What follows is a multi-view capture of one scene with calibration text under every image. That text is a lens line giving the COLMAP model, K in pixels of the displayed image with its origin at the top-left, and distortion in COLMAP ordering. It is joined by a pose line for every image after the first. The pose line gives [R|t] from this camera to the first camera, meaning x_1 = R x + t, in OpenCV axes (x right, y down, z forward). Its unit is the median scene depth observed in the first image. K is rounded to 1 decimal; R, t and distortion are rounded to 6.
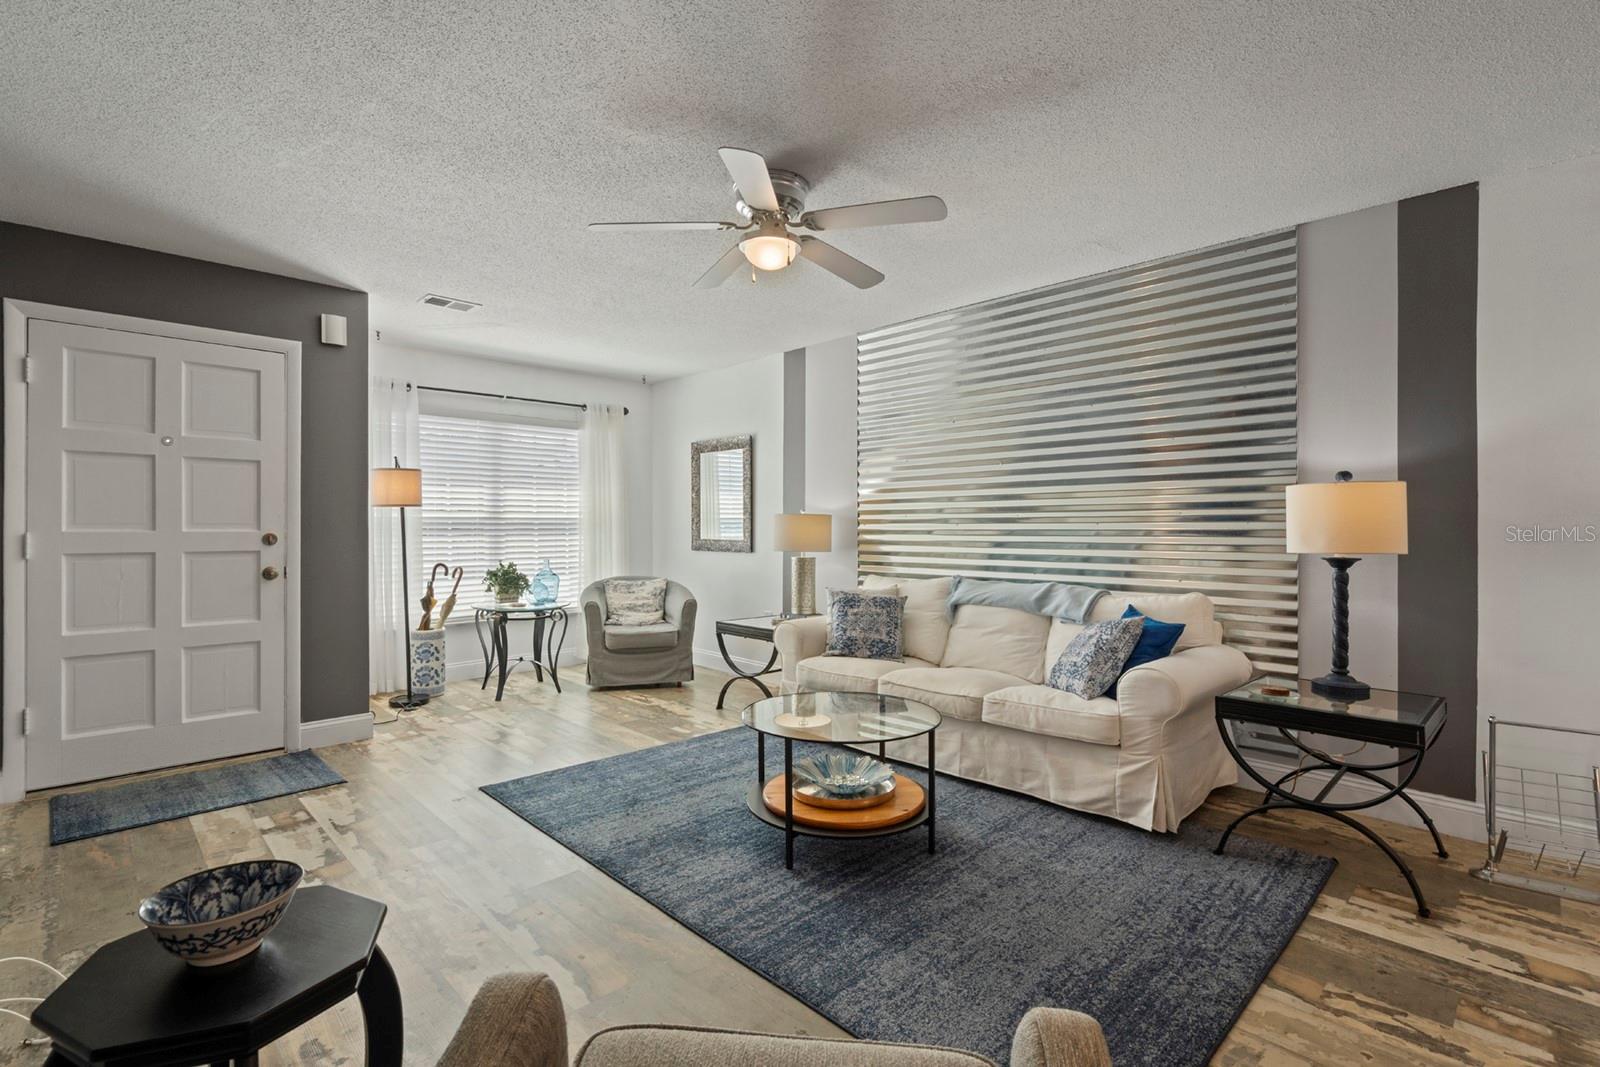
lens RADIAL K [[732.3, 0, 793.1], [0, 732.3, 530.0], [0, 0, 1]] dist [-0.005799, 0.003840]
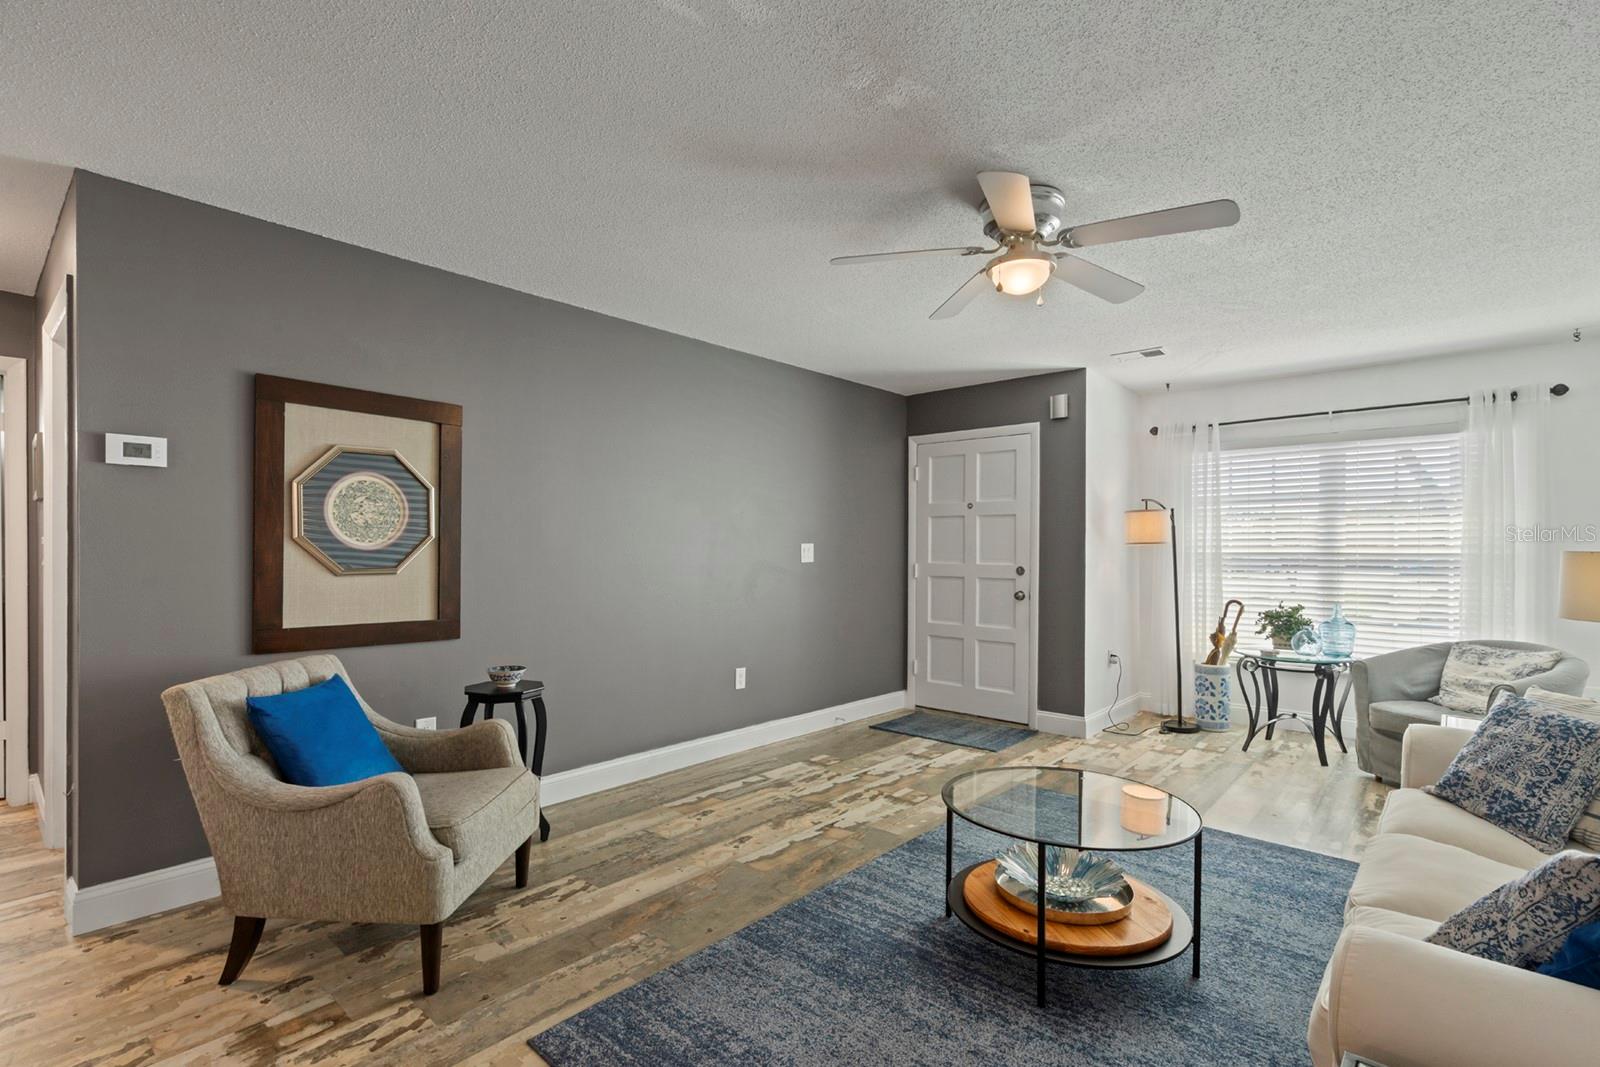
lens RADIAL K [[732.3, 0, 788.3], [0, 732.3, 547.4], [0, 0, 1]] dist [-0.005799, 0.003840]
pose [[0.059062, -0.007496, -0.998226, 0.631237], [-0.008317, 0.999933, -0.008001, -0.016860], [0.998220, 0.008775, 0.058996, 0.468955]]
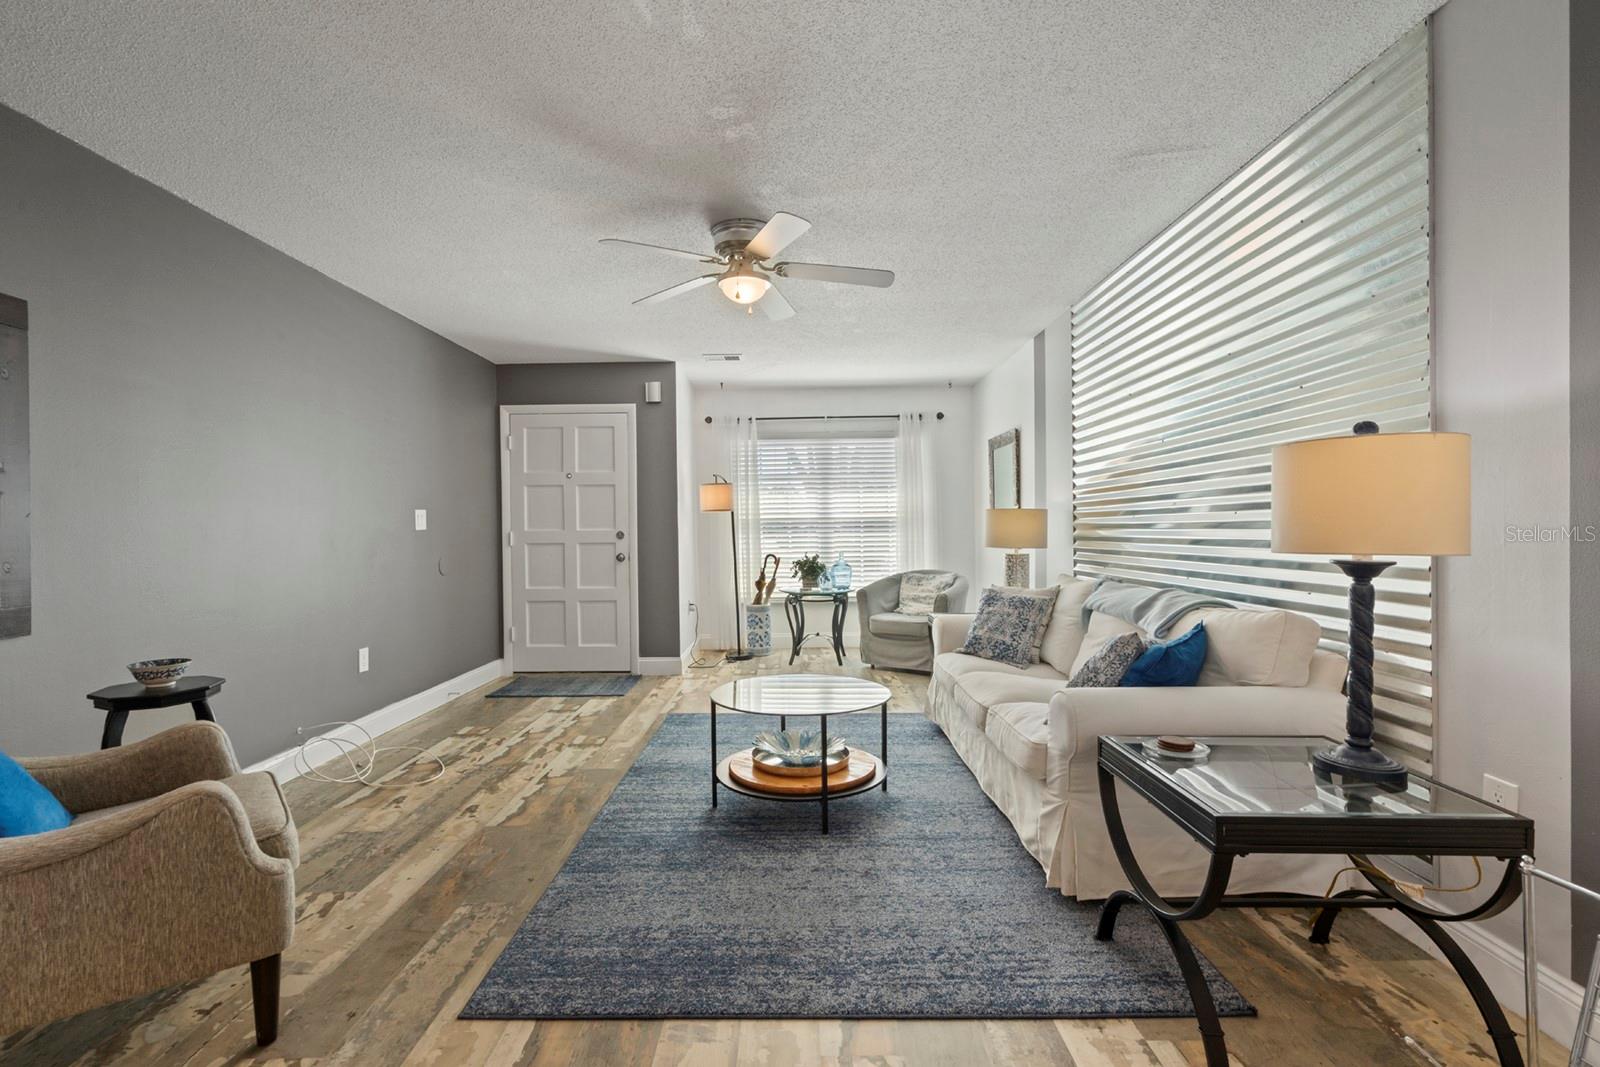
lens RADIAL K [[732.3, 0, 789.1], [0, 732.3, 532.4], [0, 0, 1]] dist [-0.005799, 0.003840]
pose [[0.709493, -0.004153, -0.704700, 0.606022], [0.007789, 0.999968, 0.001949, 0.006943], [0.704669, -0.006872, 0.709503, 0.154193]]
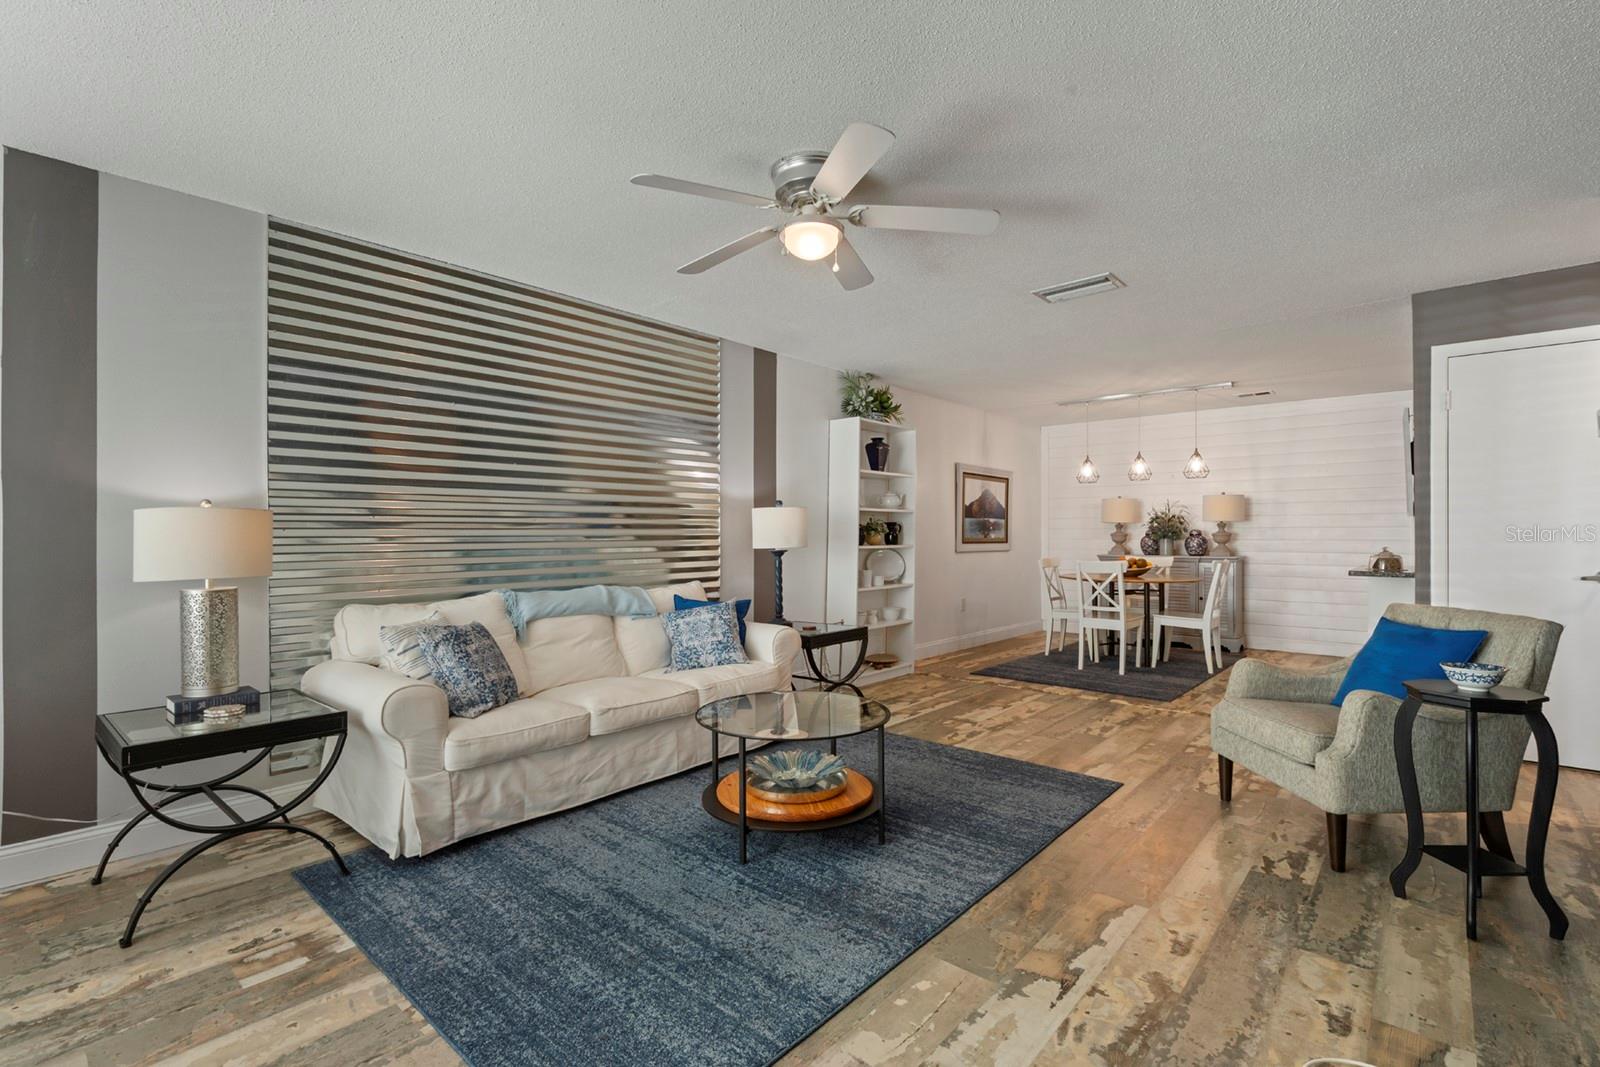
lens RADIAL K [[732.3, 0, 784.8], [0, 732.3, 523.3], [0, 0, 1]] dist [-0.005799, 0.003840]
pose [[-0.067476, 0.017649, 0.997565, -0.705623], [0.009336, 0.999811, -0.017057, 0.003135], [-0.997677, 0.008162, -0.067628, 0.788928]]
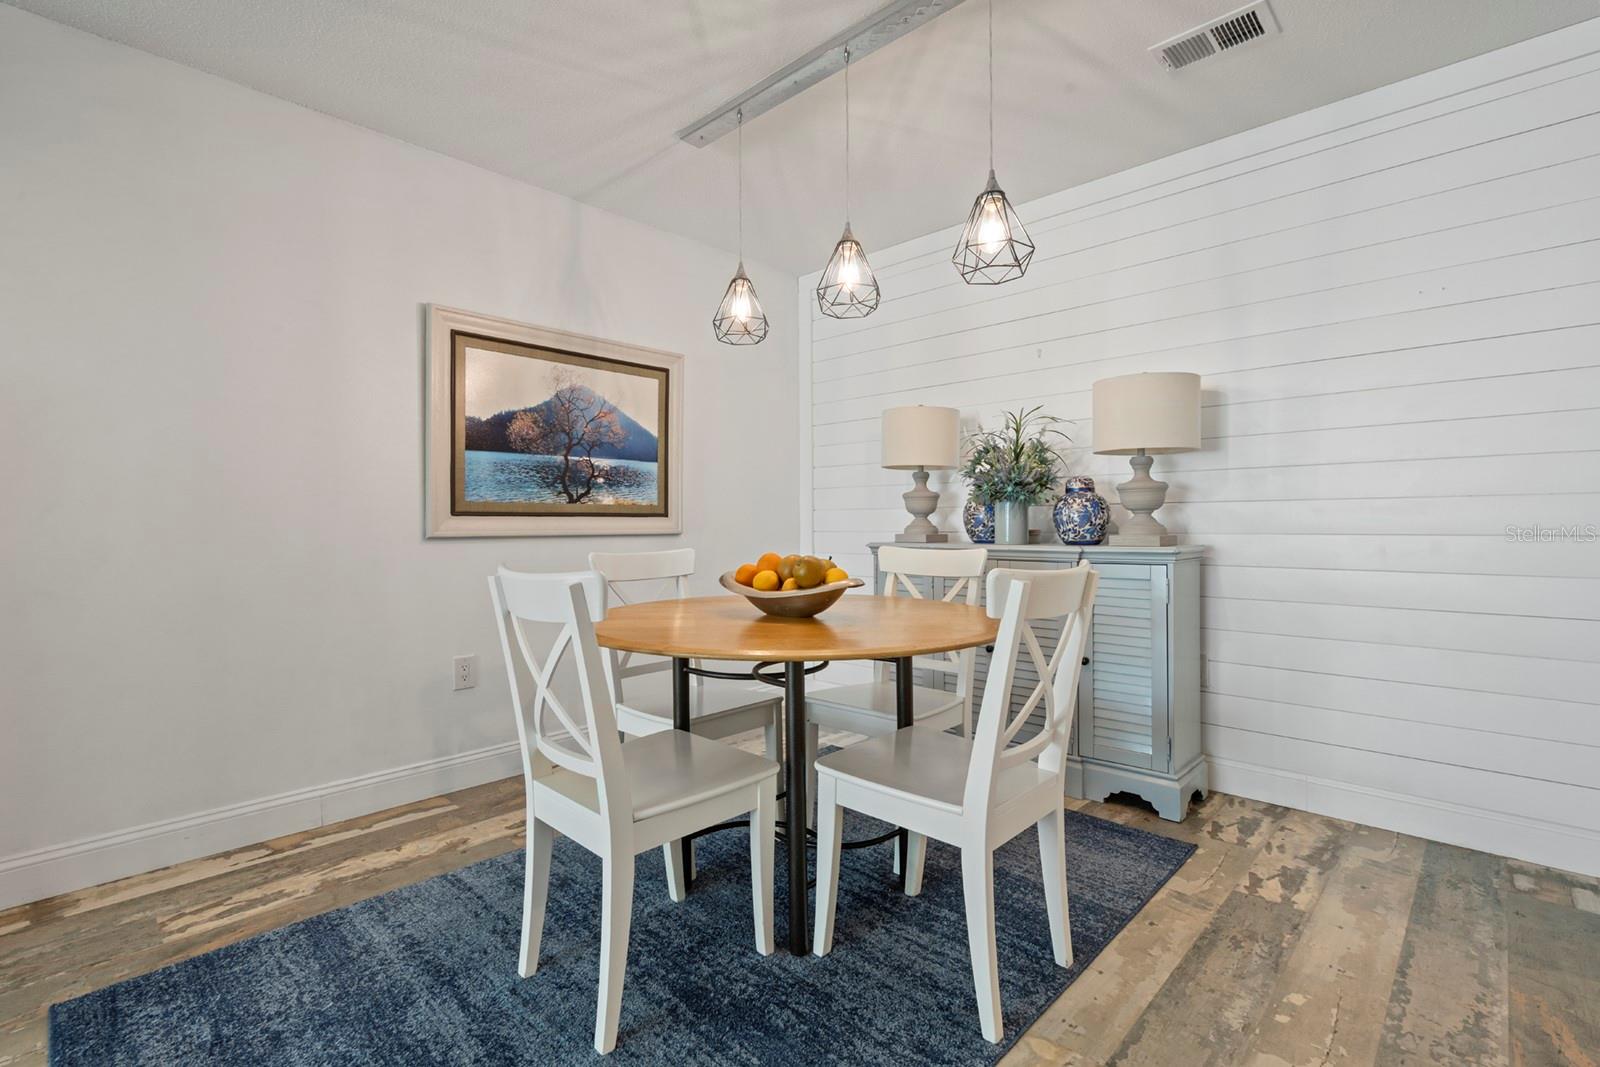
lens RADIAL K [[732.3, 0, 783.2], [0, 732.3, 522.5], [0, 0, 1]] dist [-0.005799, 0.003840]
pose [[-0.030921, -0.001060, 0.999521, 0.417480], [0.015583, 0.999877, 0.001543, 0.037383], [-0.999400, 0.015623, -0.030900, -0.101698]]
